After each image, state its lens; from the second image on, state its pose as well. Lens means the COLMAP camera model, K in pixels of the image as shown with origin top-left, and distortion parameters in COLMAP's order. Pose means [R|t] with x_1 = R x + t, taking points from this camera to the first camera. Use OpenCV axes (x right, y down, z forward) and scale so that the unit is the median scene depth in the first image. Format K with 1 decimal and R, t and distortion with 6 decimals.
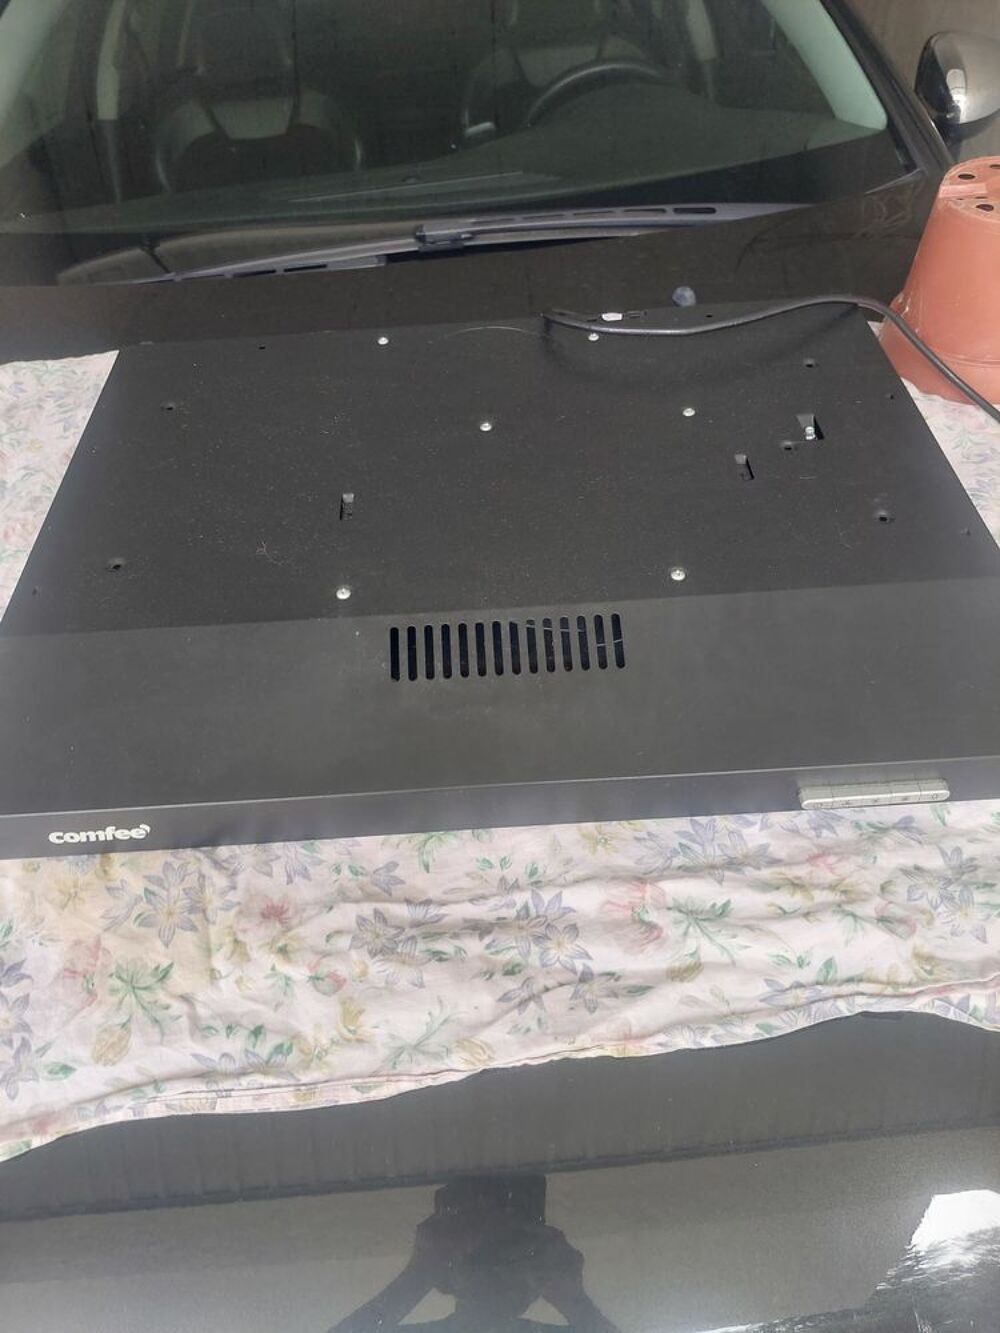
lens RADIAL K [[963.3, 0, 498.4], [0, 963.3, 680.8], [0, 0, 1]] dist [-0.001451, -0.000425]
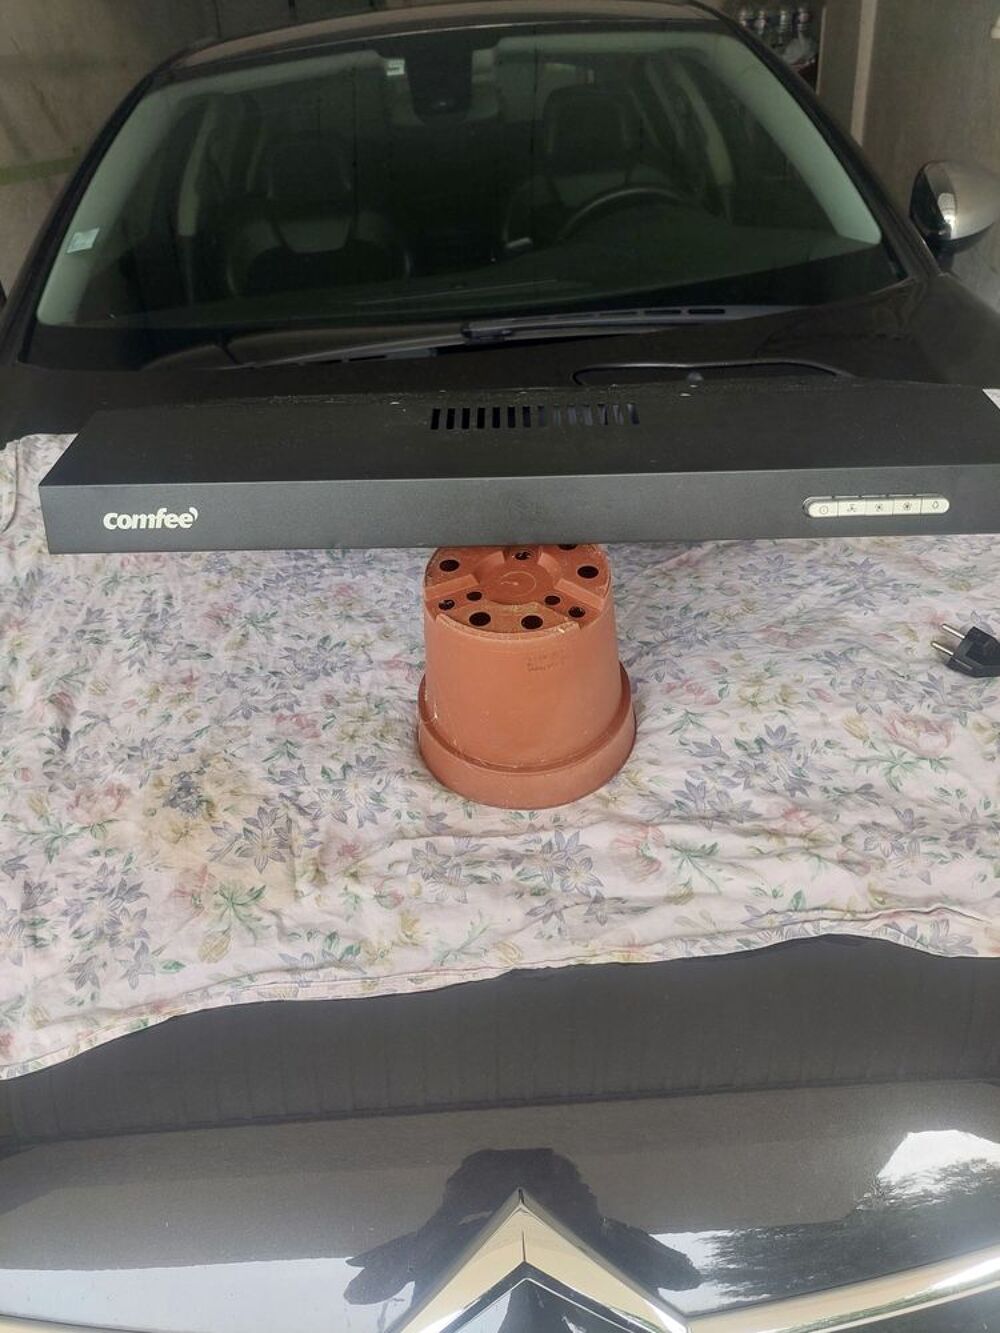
lens RADIAL K [[987.3, 0, 507.8], [0, 987.3, 689.5], [0, 0, 1]] dist [0.024154, -0.048821]
pose [[0.999644, 0.010997, -0.024292, 0.002929], [-0.013308, 0.995185, -0.097103, 0.163241], [0.023107, 0.097391, 0.994978, -0.284175]]
